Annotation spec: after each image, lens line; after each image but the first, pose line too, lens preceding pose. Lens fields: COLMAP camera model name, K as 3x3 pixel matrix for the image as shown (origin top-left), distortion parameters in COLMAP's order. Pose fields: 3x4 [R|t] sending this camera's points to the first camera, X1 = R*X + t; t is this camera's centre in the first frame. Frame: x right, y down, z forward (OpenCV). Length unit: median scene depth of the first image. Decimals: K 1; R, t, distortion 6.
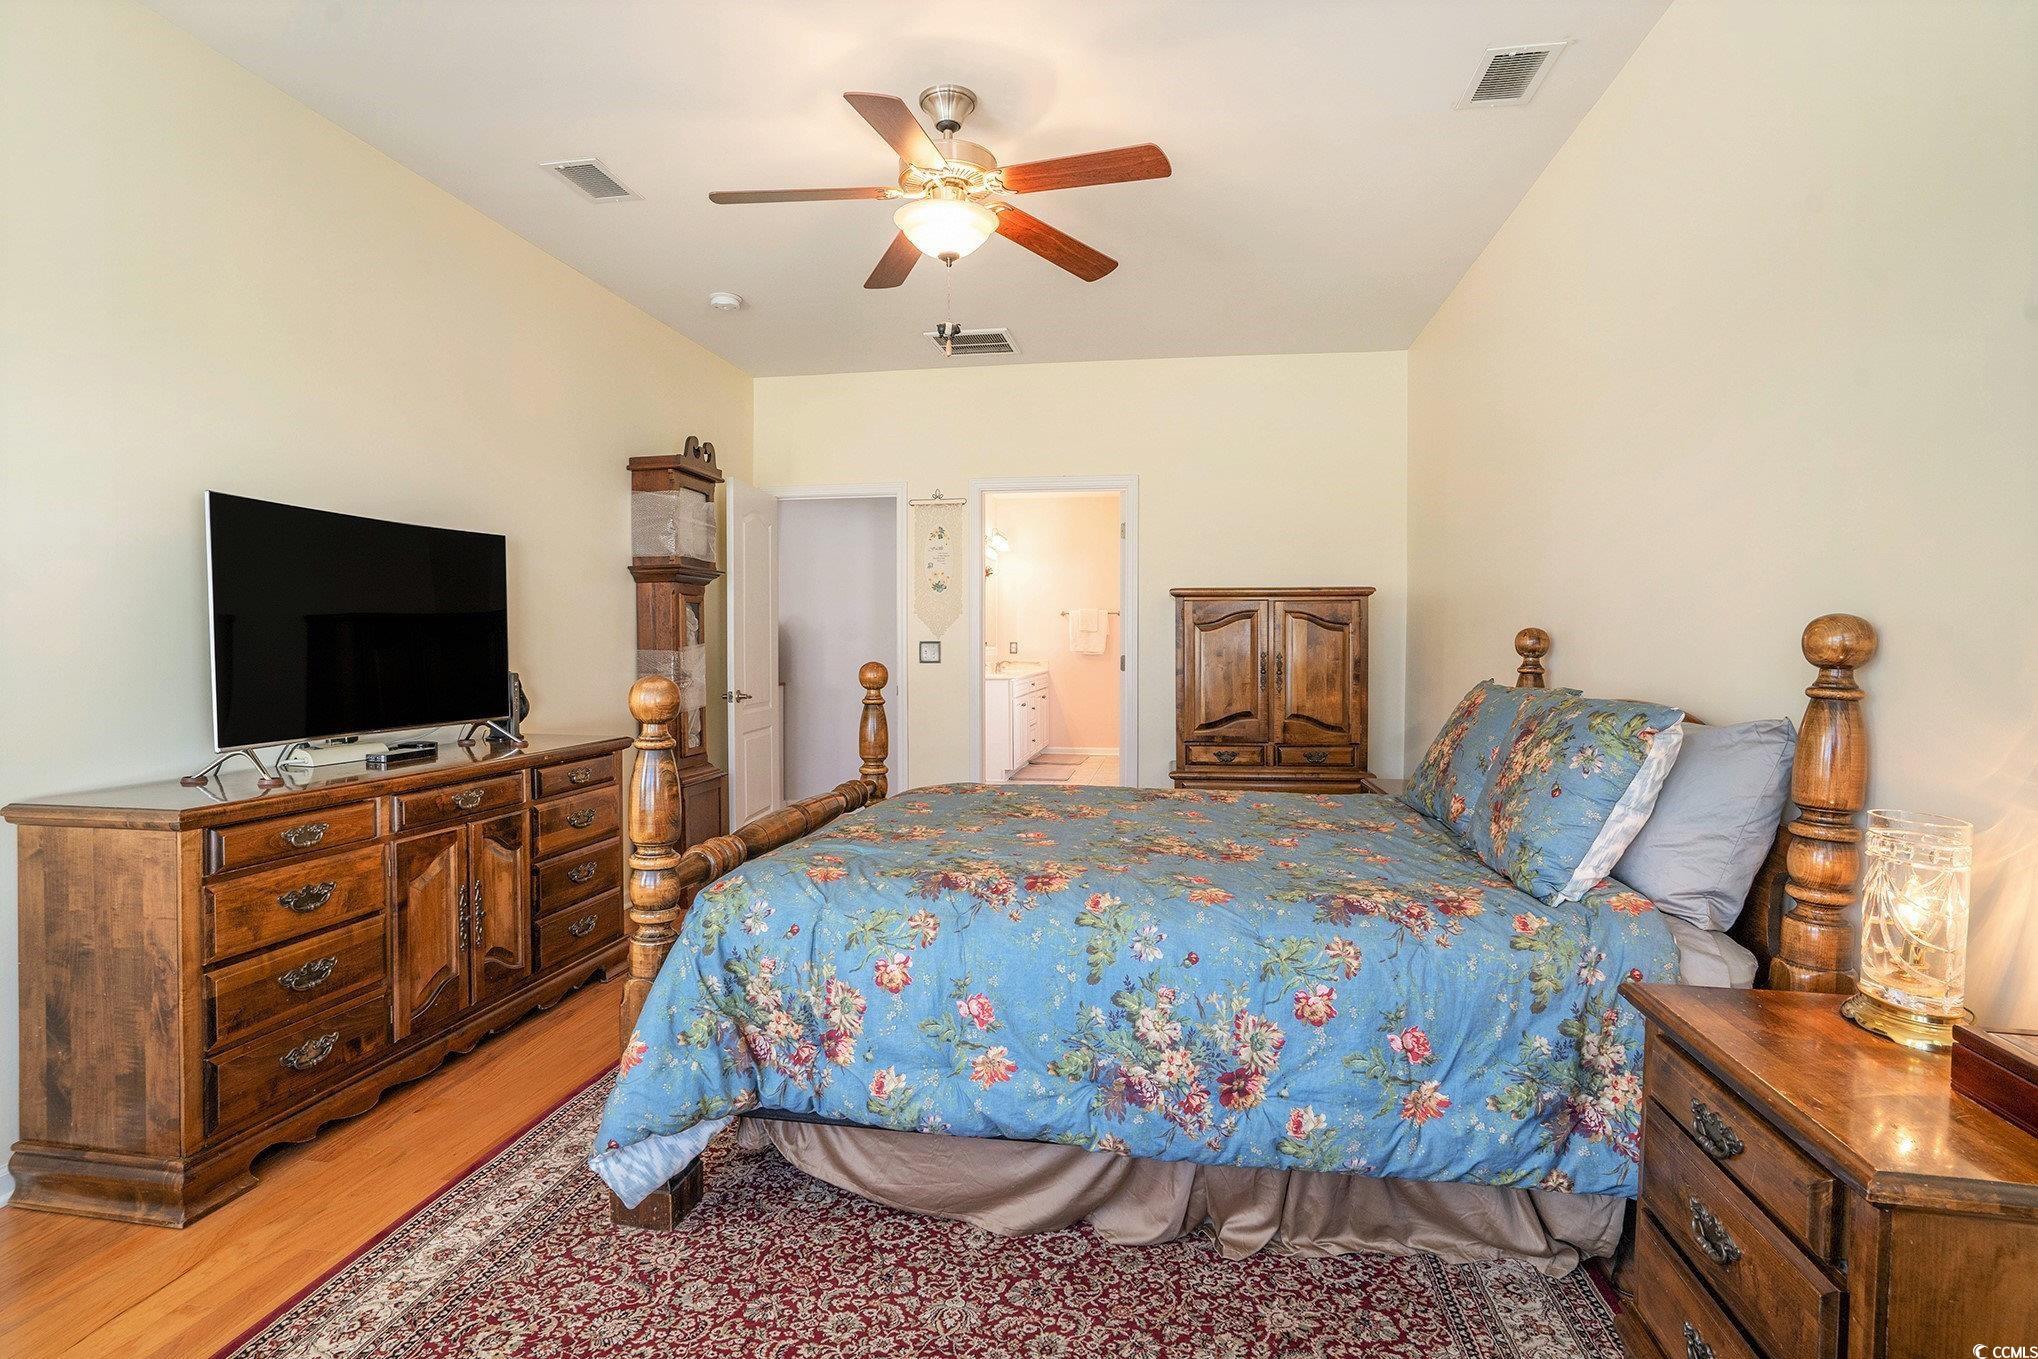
lens RADIAL K [[986.3, 0, 1023.3], [0, 986.3, 681.9], [0, 0, 1]] dist [-0.028481, 0.000676]
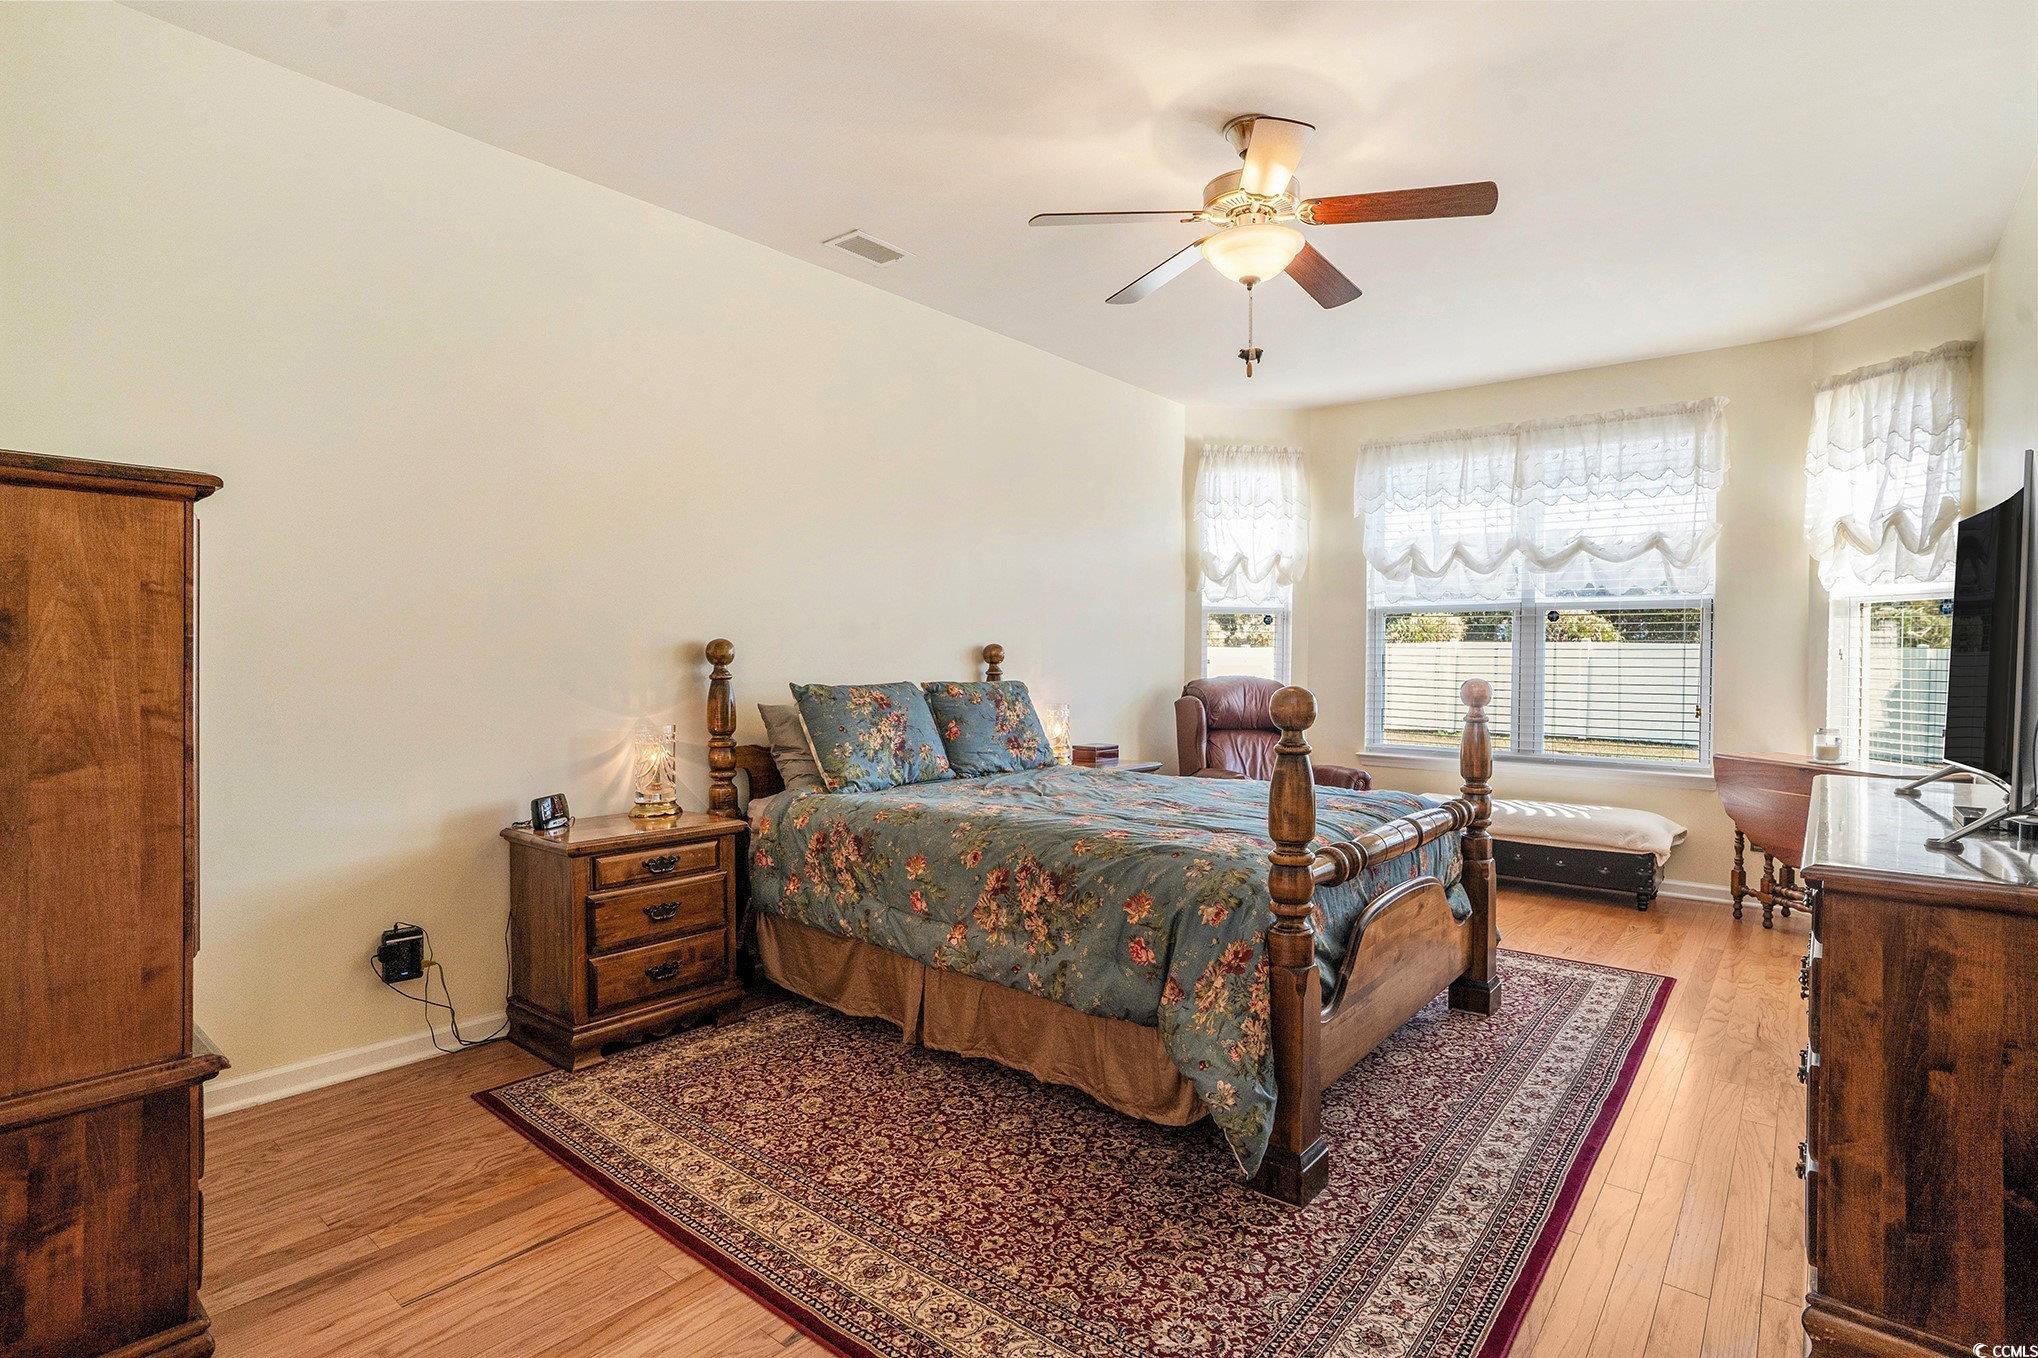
lens RADIAL K [[986.3, 0, 1022.8], [0, 986.3, 671.3], [0, 0, 1]] dist [-0.028481, 0.000676]
pose [[0.856099, 0.000013, -0.516813, 0.218085], [-0.009511, 0.999831, -0.015729, 0.001739], [0.516725, 0.018381, 0.855954, -0.031224]]
